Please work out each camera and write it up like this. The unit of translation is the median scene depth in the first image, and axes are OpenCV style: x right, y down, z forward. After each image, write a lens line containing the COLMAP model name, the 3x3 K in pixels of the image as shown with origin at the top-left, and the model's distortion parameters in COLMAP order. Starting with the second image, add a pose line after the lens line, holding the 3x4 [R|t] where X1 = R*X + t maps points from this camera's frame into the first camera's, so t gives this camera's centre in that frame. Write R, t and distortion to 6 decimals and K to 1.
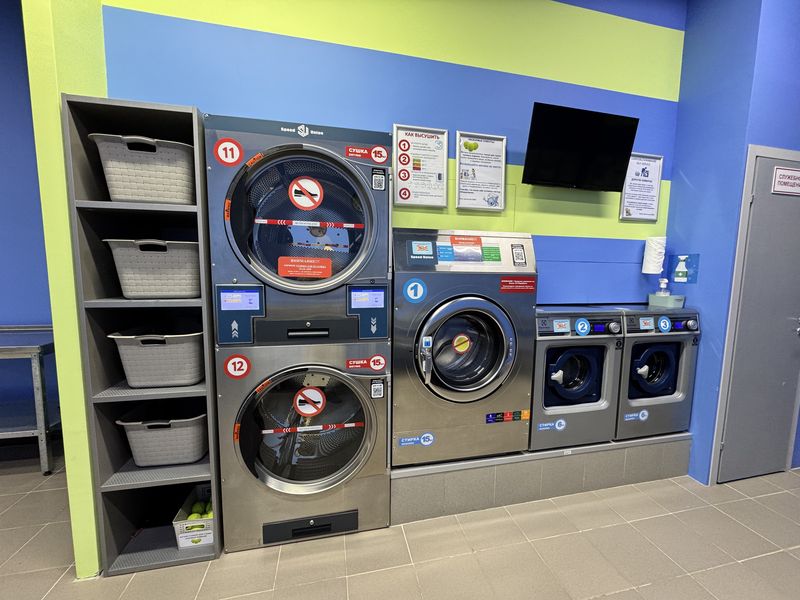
lens RADIAL K [[316.1, 0, 400.0], [0, 316.1, 300.0], [0, 0, 1]] dist [-0.000681, -0.000010]
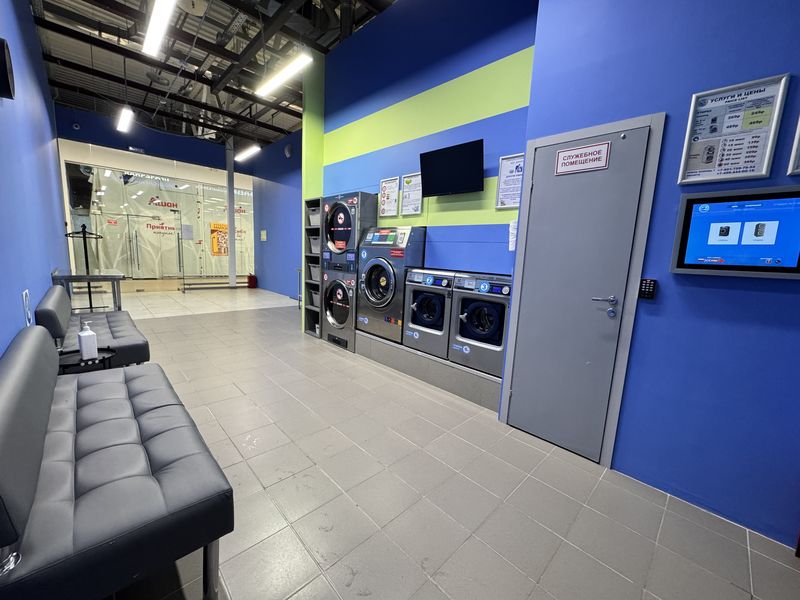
lens RADIAL K [[316.1, 0, 400.0], [0, 316.1, 300.0], [0, 0, 1]] dist [-0.000681, -0.000010]
pose [[0.526778, 0.134515, -0.839292, 2.093624], [-0.124212, 0.988981, 0.080545, 0.079512], [0.840878, 0.061821, 0.537682, -0.027679]]
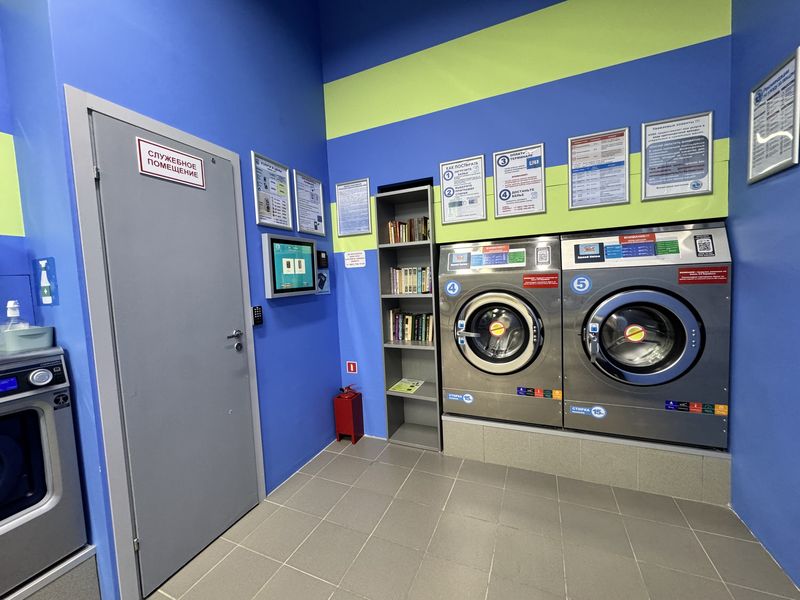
lens RADIAL K [[329.7, 0, 400.0], [0, 329.7, 300.0], [0, 0, 1]] dist [-0.001279, -0.000146]
pose [[0.571333, -0.092782, 0.815457, 0.974373], [0.135442, 0.990625, 0.017818, 0.019332], [-0.809465, 0.100267, 0.578543, 0.120807]]
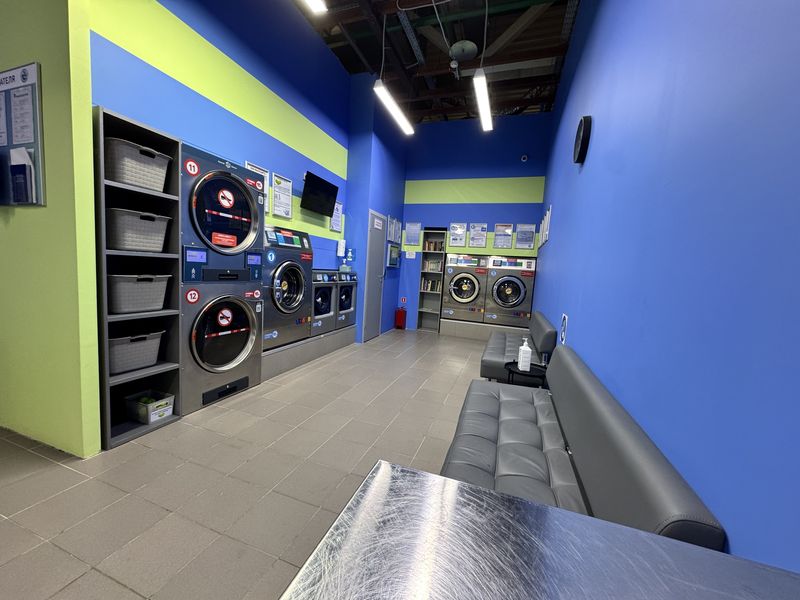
lens RADIAL K [[316.1, 0, 400.0], [0, 316.1, 300.0], [0, 0, 1]] dist [-0.000681, -0.000010]
pose [[0.526619, -0.062564, 0.847796, -1.138469], [0.027470, 0.998020, 0.056587, 0.140222], [-0.849657, -0.006510, 0.527295, -0.673395]]
